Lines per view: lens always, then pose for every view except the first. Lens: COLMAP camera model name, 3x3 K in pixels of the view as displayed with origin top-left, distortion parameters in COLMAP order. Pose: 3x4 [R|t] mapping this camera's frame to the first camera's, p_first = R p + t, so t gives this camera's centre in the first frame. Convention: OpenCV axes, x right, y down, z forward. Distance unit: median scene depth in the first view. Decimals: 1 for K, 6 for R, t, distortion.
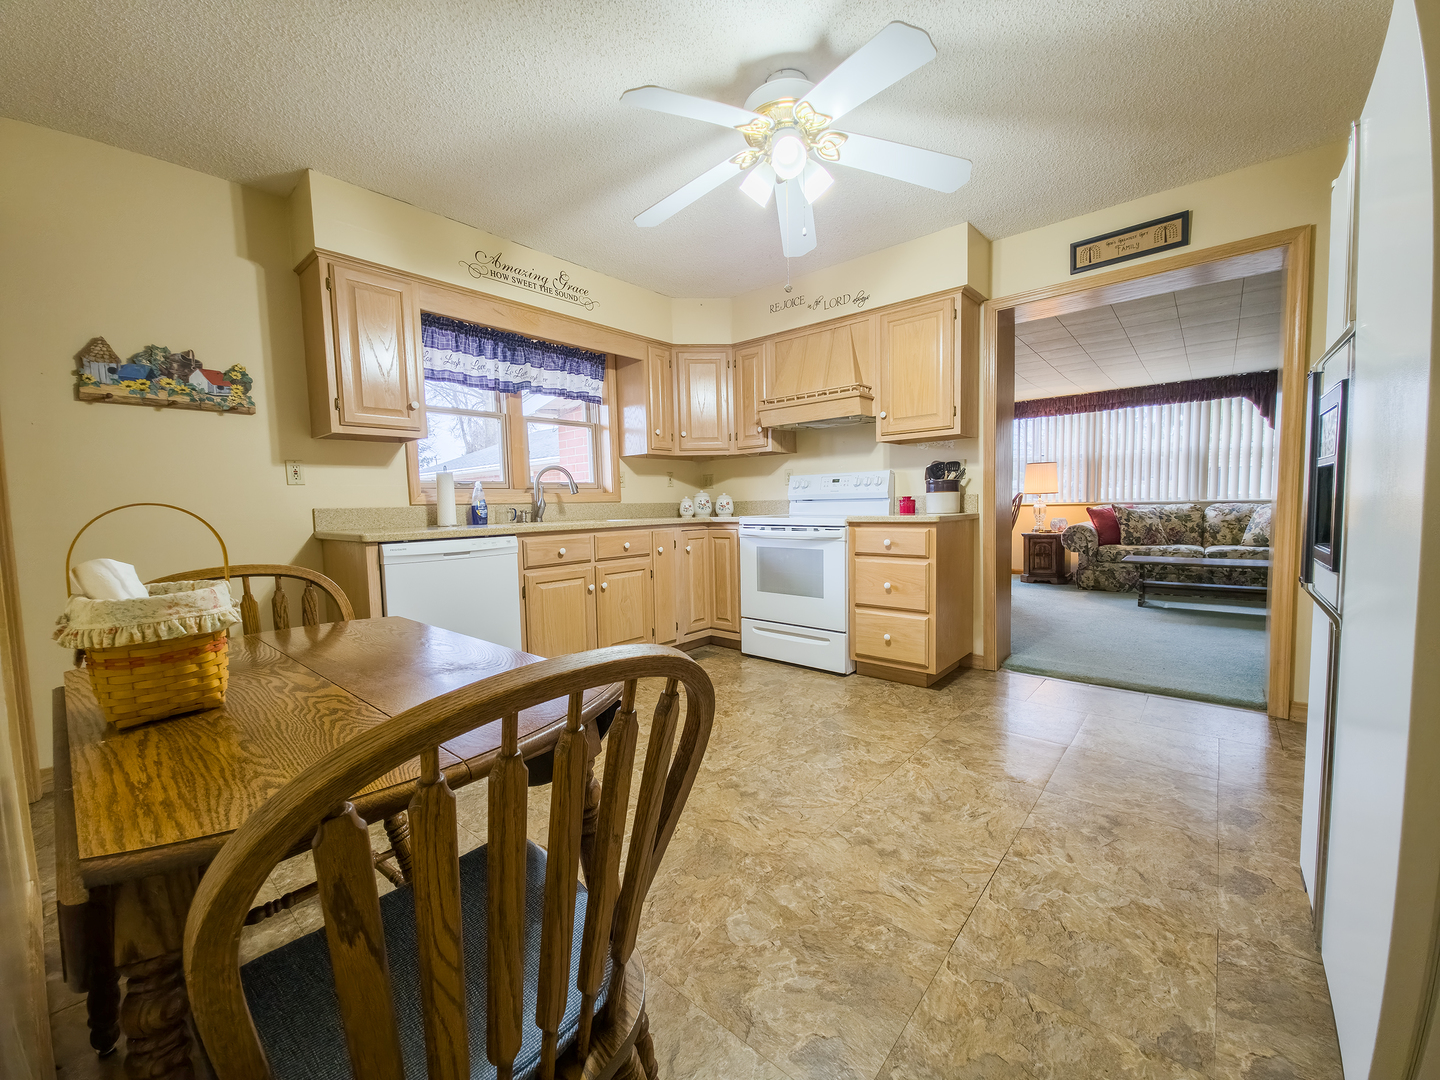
lens RADIAL K [[573.7, 0, 723.1], [0, 573.7, 543.0], [0, 0, 1]] dist [0.006884, -0.000398]
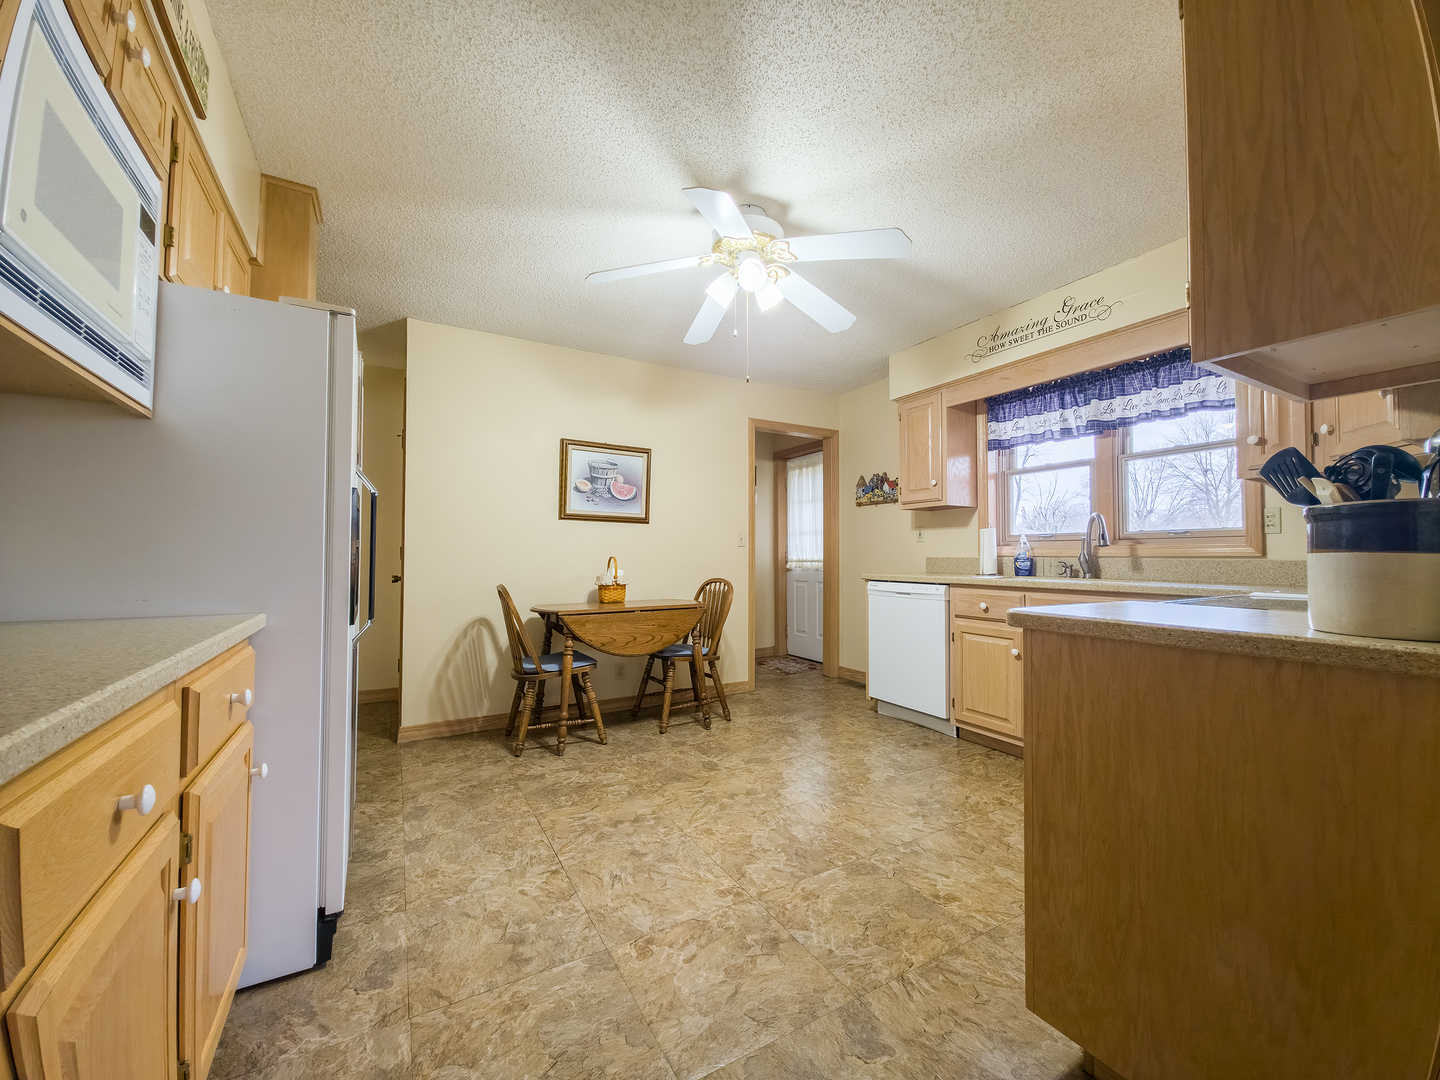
lens RADIAL K [[573.7, 0, 723.1], [0, 573.7, 543.0], [0, 0, 1]] dist [0.006884, -0.000398]
pose [[-0.334851, 0.000531, -0.942271, 1.104510], [-0.062330, 0.997797, 0.022713, -0.121523], [0.940207, 0.066337, -0.334080, 1.231923]]
